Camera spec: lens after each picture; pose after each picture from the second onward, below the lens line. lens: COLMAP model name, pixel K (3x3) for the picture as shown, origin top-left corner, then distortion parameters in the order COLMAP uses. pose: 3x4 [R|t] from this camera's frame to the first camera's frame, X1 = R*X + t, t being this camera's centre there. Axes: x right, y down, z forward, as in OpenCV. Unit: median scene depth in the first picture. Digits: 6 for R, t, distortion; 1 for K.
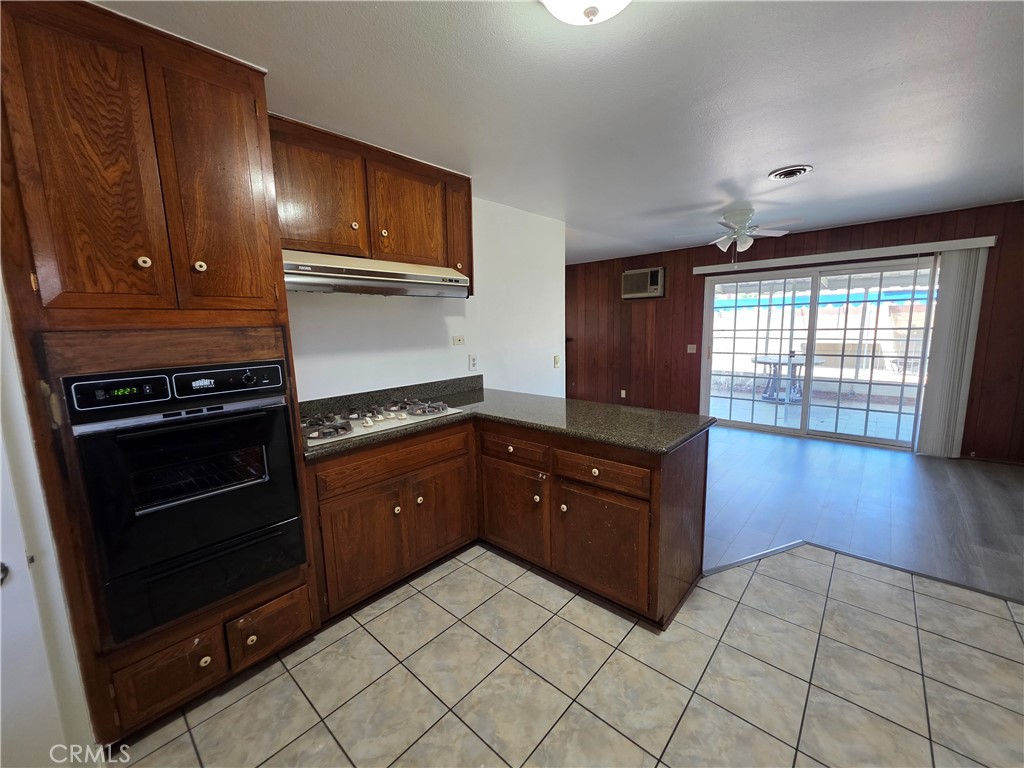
lens RADIAL K [[410.4, 0, 516.0], [0, 410.4, 383.5], [0, 0, 1]] dist [0.001260, 0.000311]
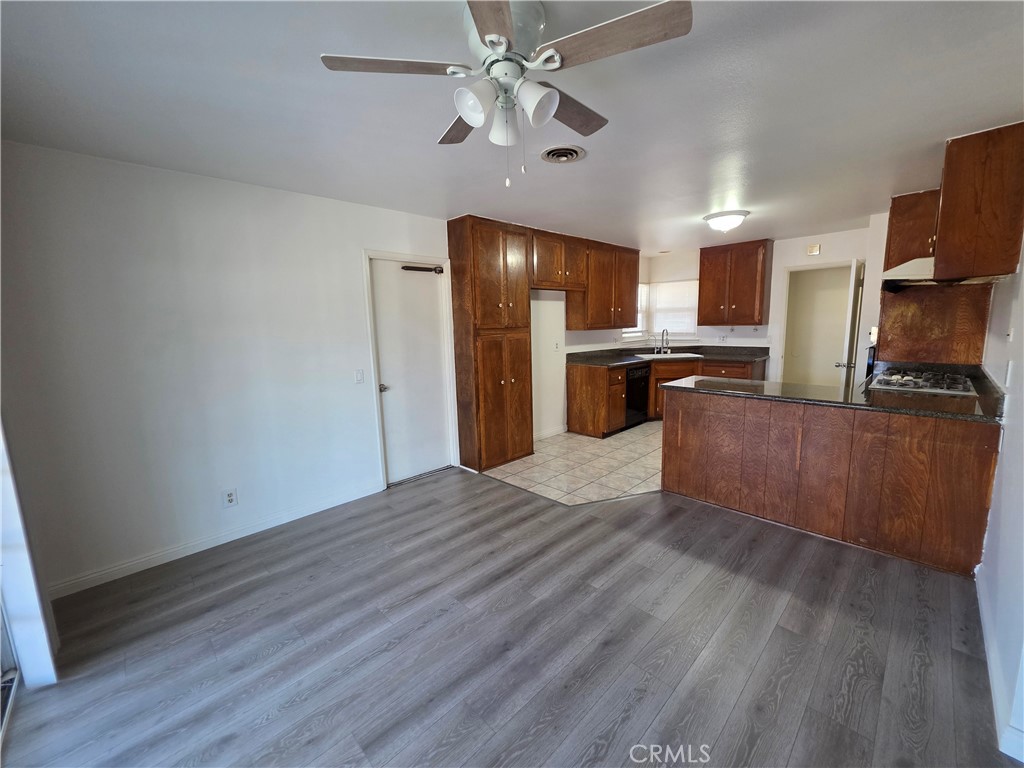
lens RADIAL K [[410.4, 0, 516.0], [0, 410.4, 383.5], [0, 0, 1]] dist [0.001260, 0.000311]
pose [[-0.996953, 0.040201, 0.066853, 0.430741], [0.057944, 0.955398, 0.289582, -0.185897], [-0.052230, 0.292573, -0.954816, 1.168159]]
